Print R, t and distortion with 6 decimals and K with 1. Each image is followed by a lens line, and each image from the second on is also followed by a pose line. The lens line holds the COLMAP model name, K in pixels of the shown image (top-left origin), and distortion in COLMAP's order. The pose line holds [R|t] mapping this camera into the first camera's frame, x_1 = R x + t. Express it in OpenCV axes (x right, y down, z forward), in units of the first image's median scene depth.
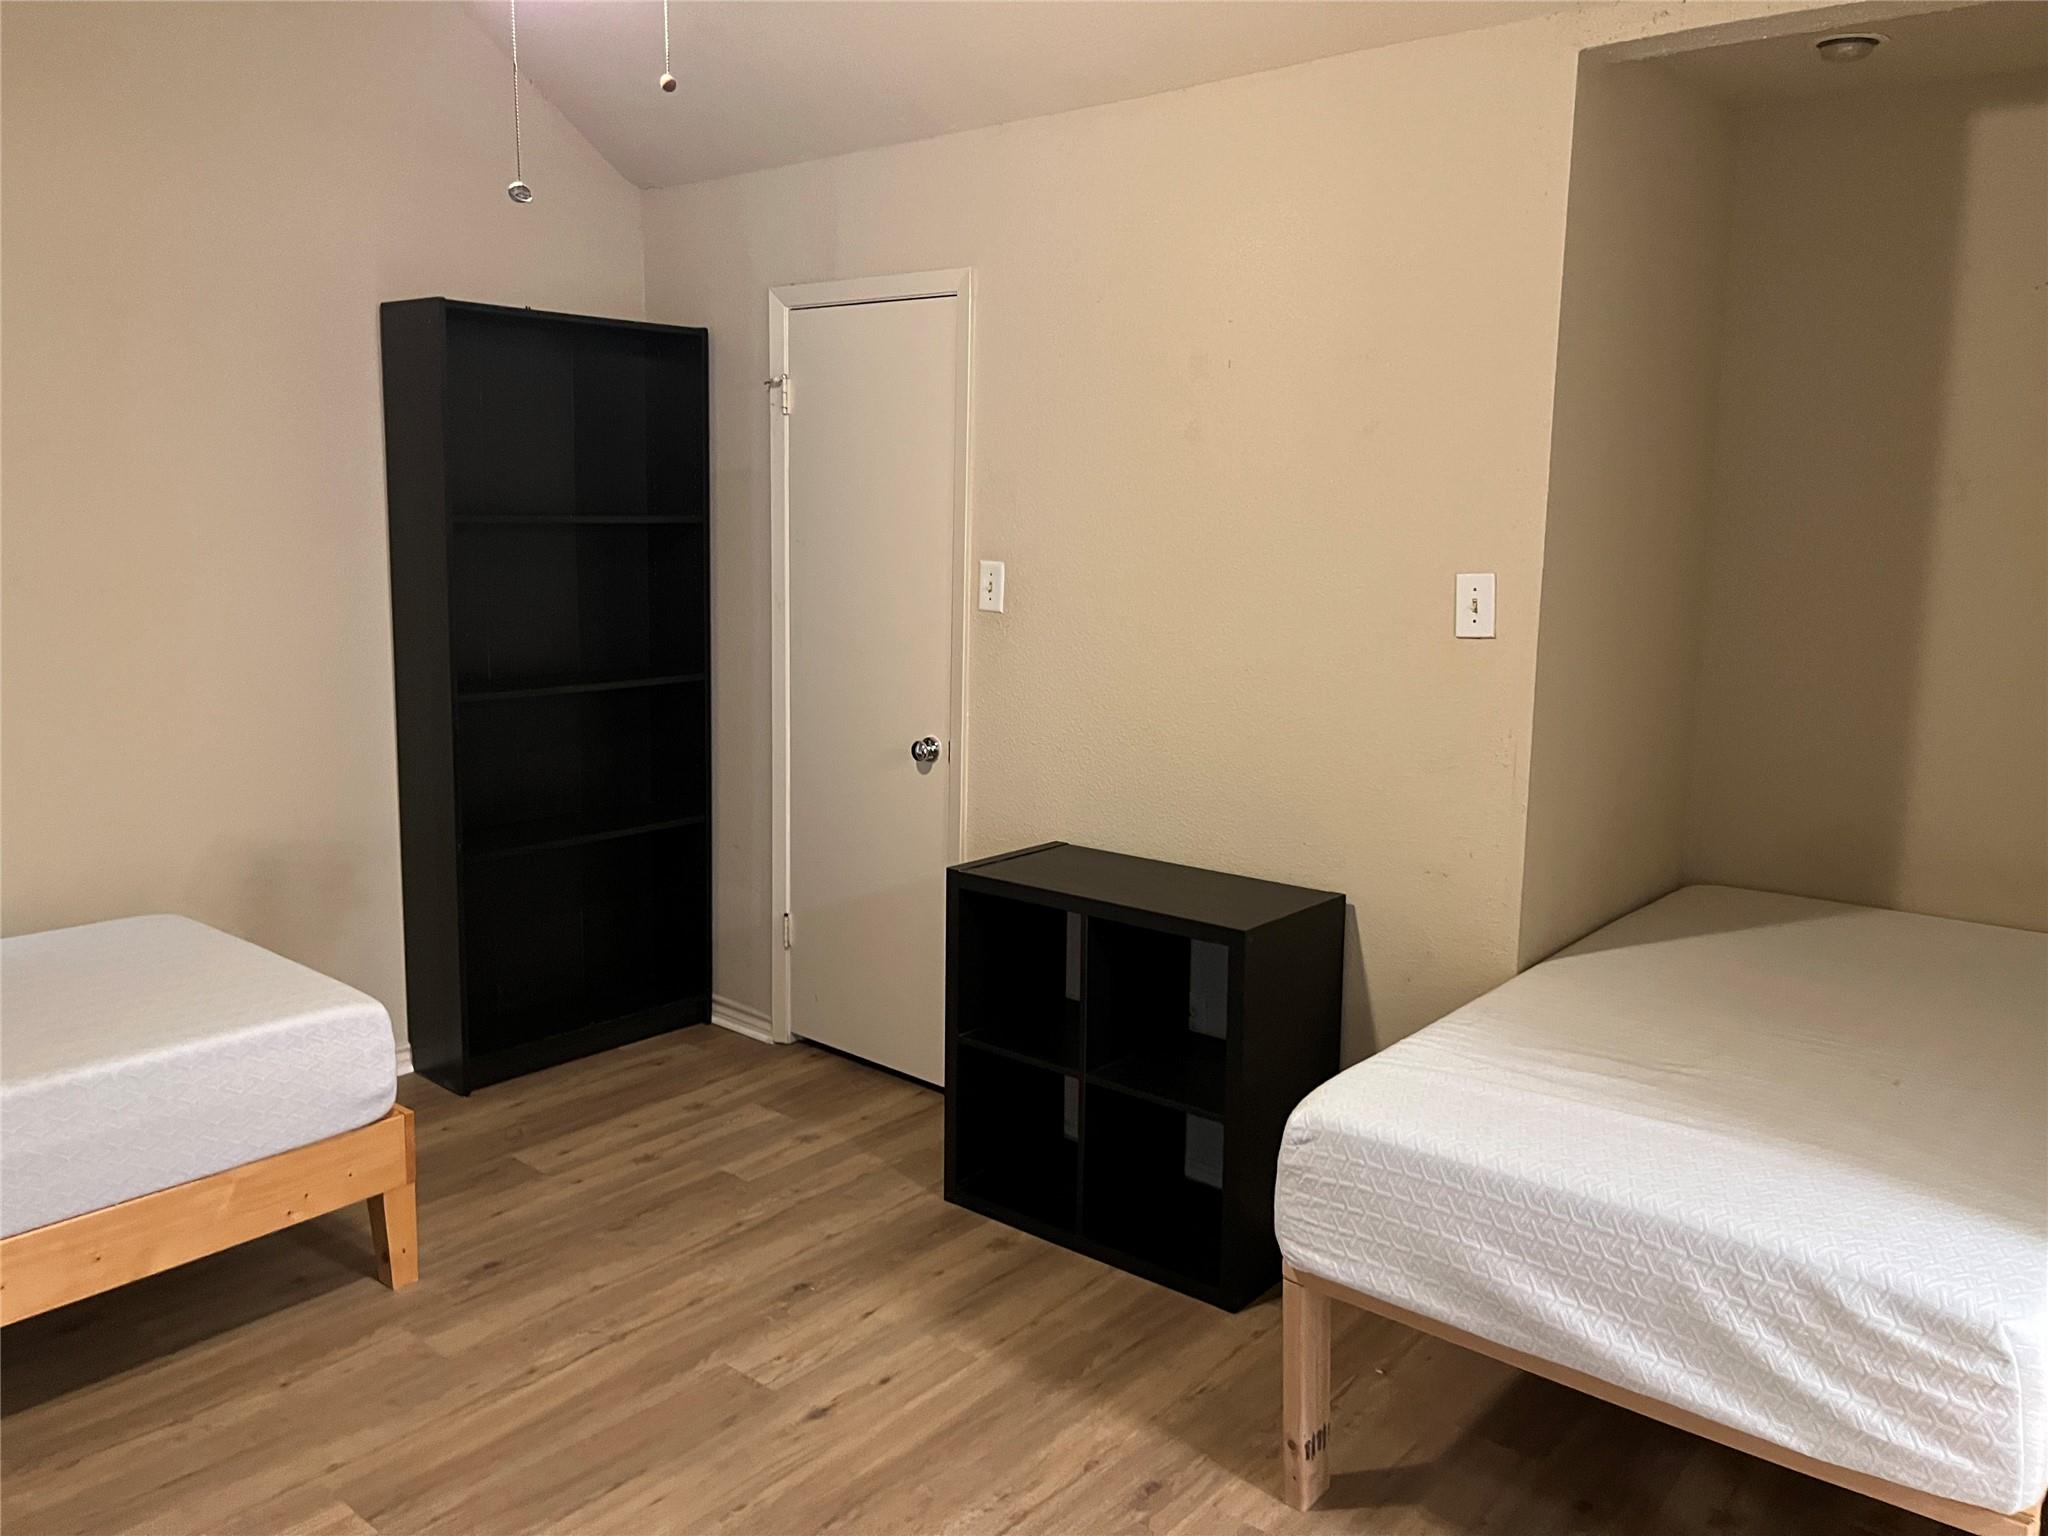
lens RADIAL K [[1577.4, 0, 1021.3], [0, 1577.4, 746.2], [0, 0, 1]] dist [0.067816, -0.079224]
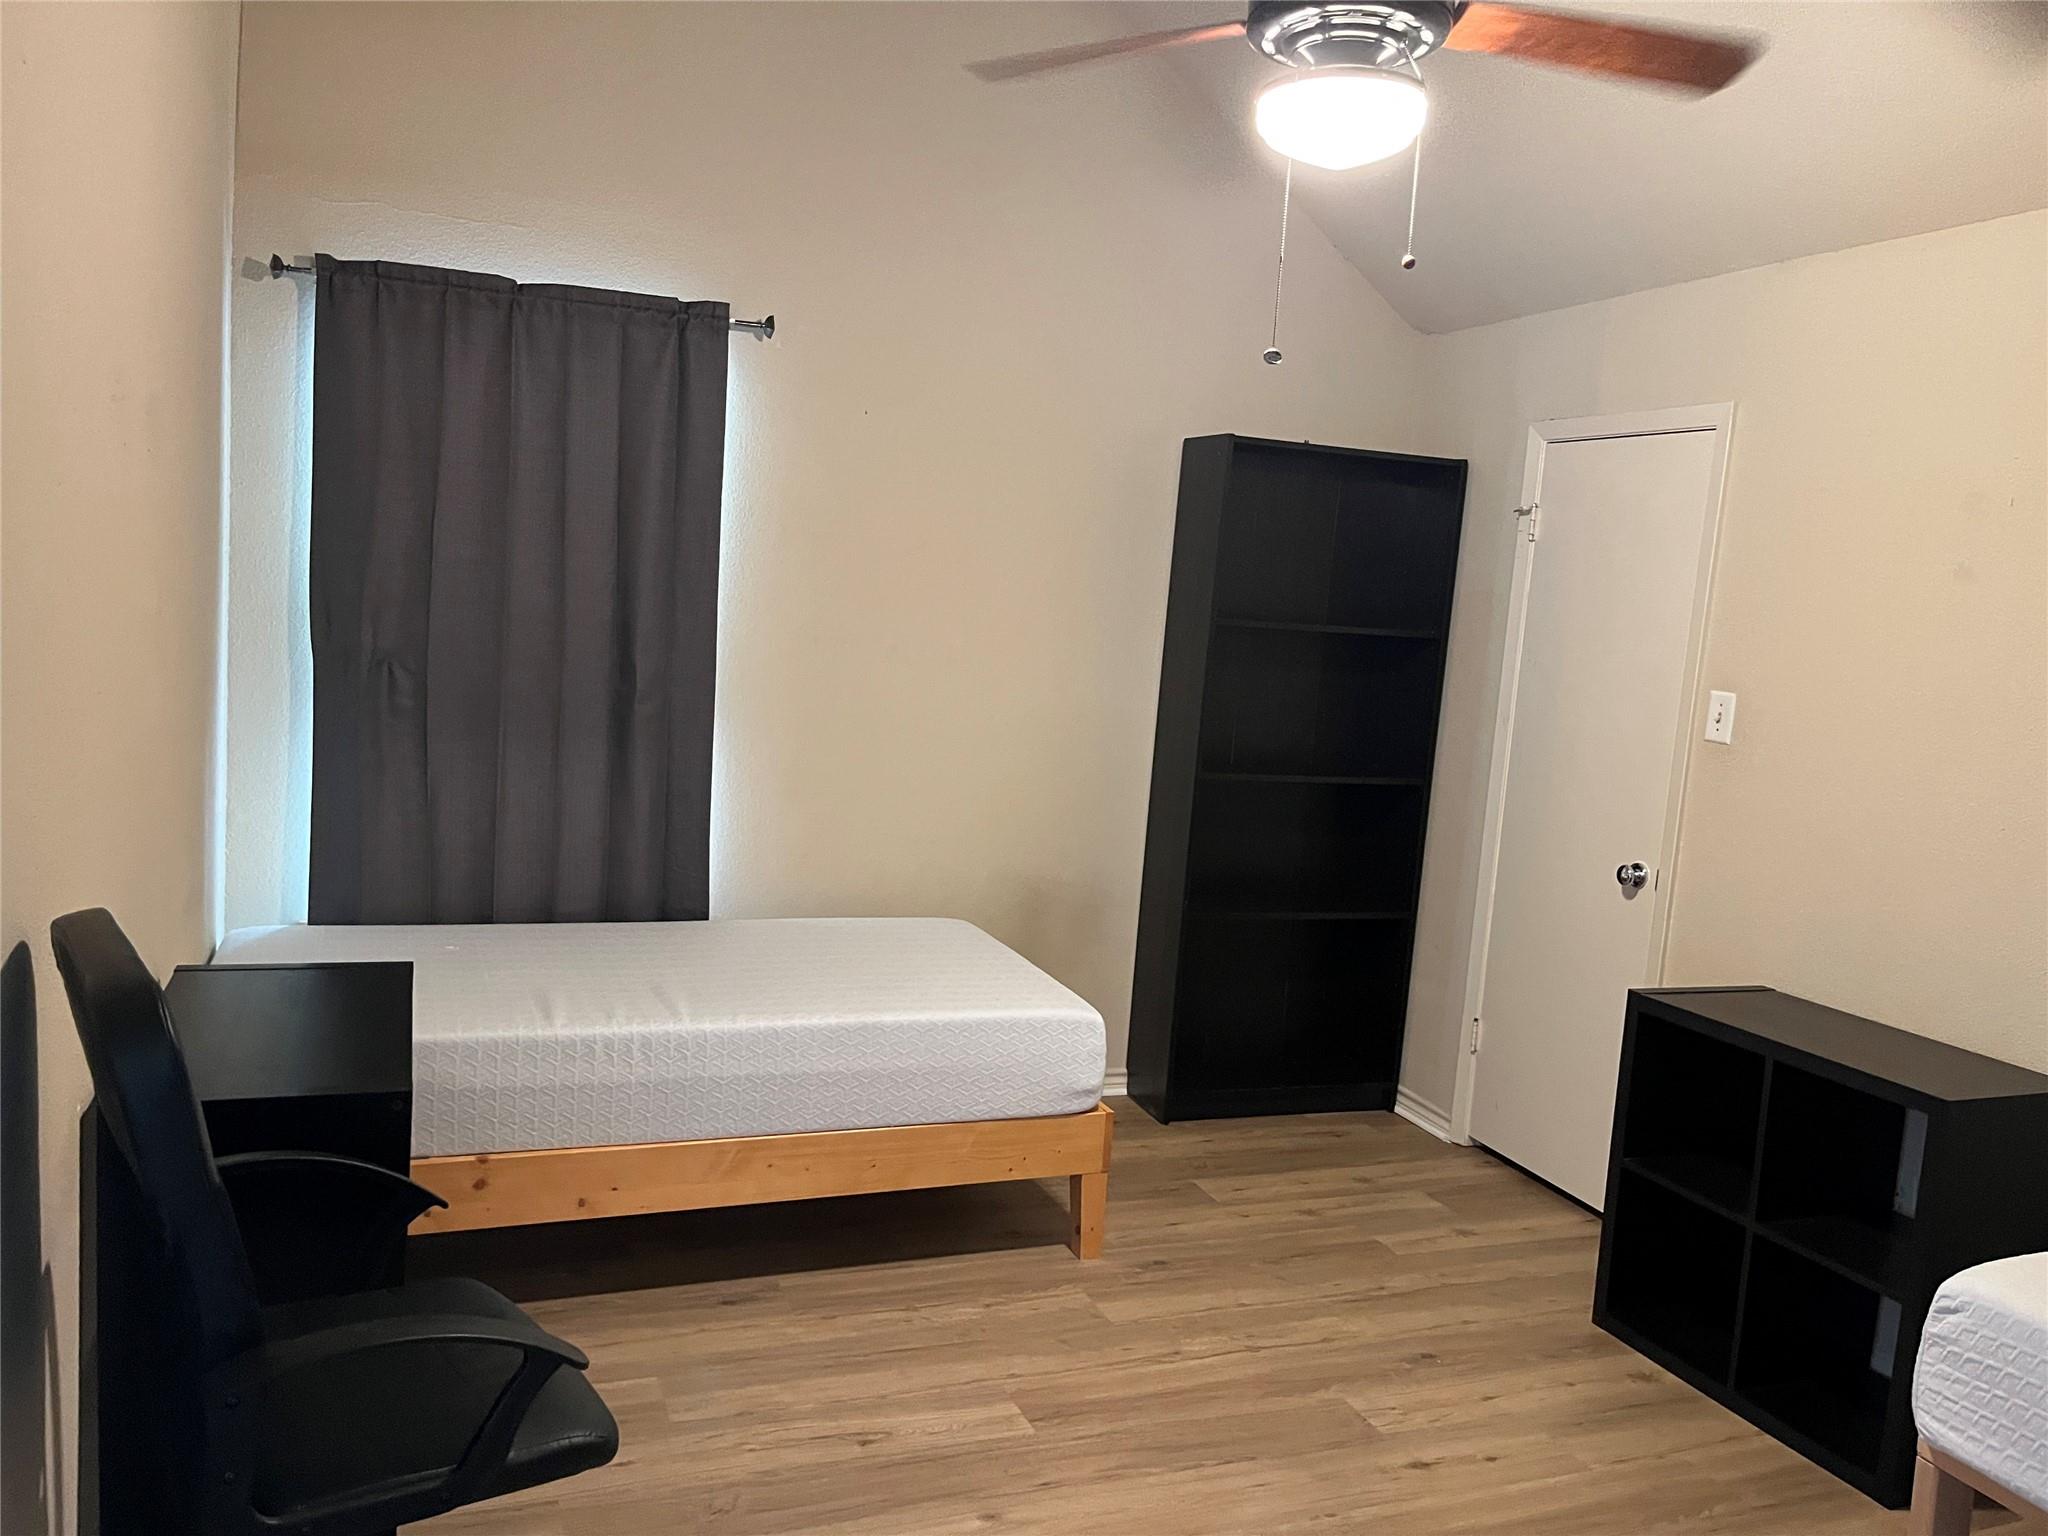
lens RADIAL K [[1577.4, 0, 1021.3], [0, 1577.4, 746.2], [0, 0, 1]] dist [0.067816, -0.079224]
pose [[0.882064, 0.092477, -0.461965, 0.069356], [-0.128019, 0.990699, -0.046116, 0.021814], [0.453404, 0.099817, 0.885698, -0.090270]]
